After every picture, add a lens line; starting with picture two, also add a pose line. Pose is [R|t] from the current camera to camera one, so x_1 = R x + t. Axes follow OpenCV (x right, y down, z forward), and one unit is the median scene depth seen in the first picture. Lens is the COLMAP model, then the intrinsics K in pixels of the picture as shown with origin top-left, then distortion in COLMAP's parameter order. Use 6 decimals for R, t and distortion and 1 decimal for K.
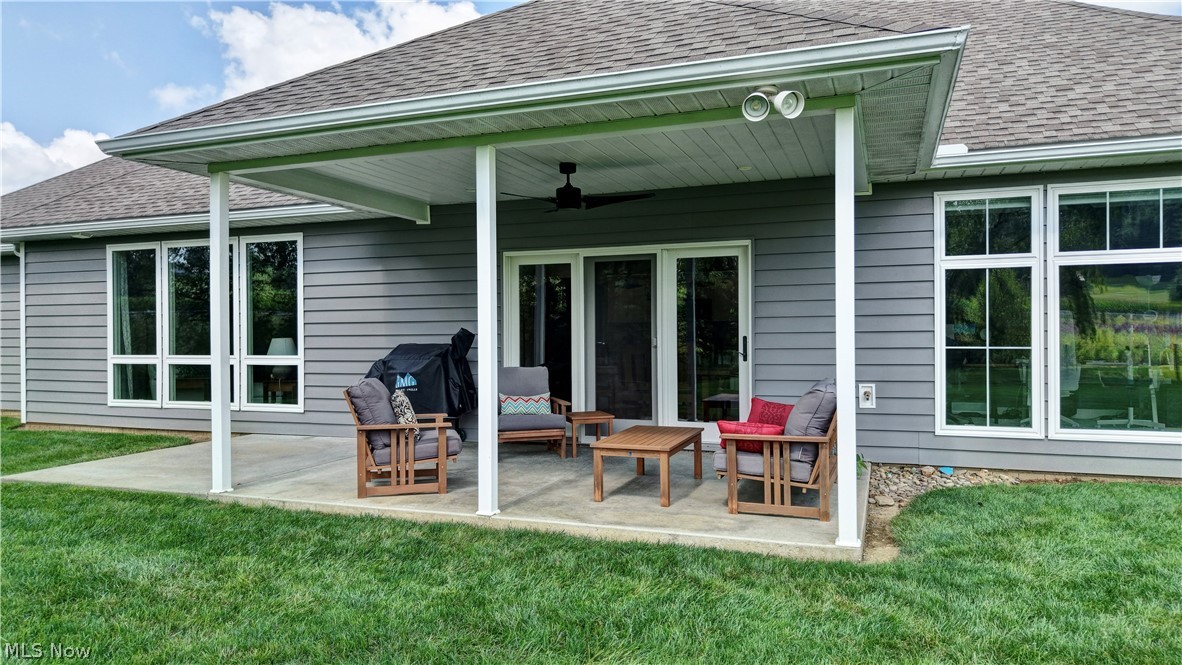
lens RADIAL K [[794.9, 0, 598.7], [0, 794.9, 332.6], [0, 0, 1]] dist [0.003426, 0.004620]
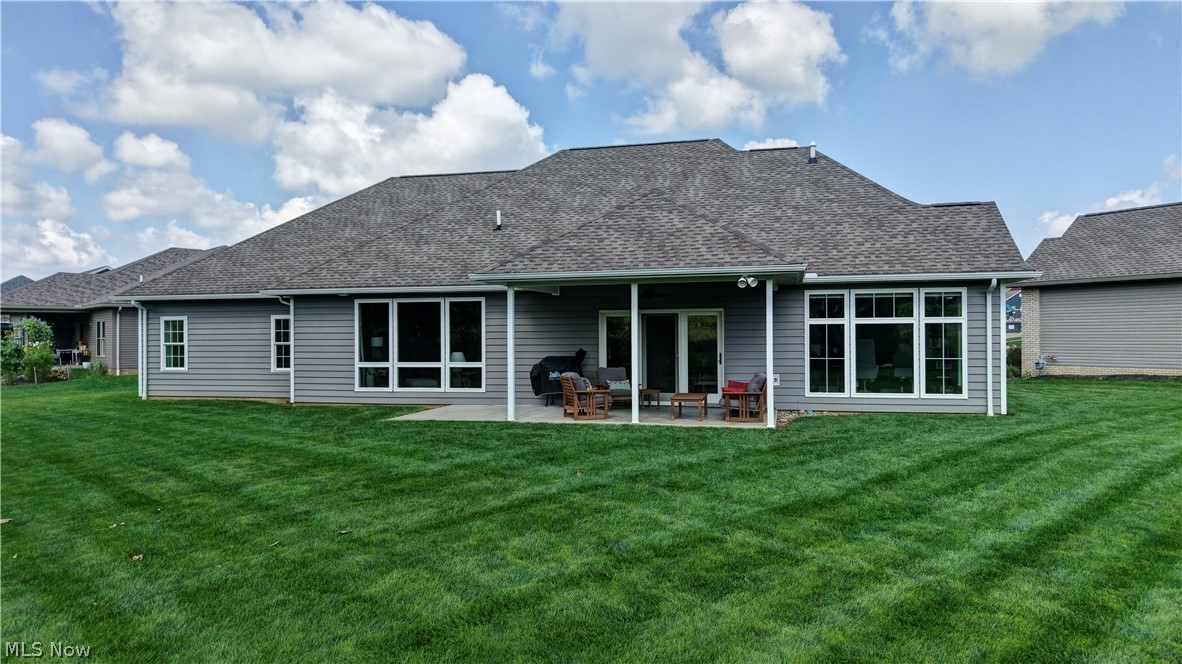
lens RADIAL K [[794.9, 0, 584.3], [0, 794.9, 335.5], [0, 0, 1]] dist [0.003426, 0.004620]
pose [[0.995427, 0.001411, 0.095519, -0.421880], [-0.001066, 0.999993, -0.003657, -0.037645], [-0.095523, 0.003538, 0.995421, -1.200860]]
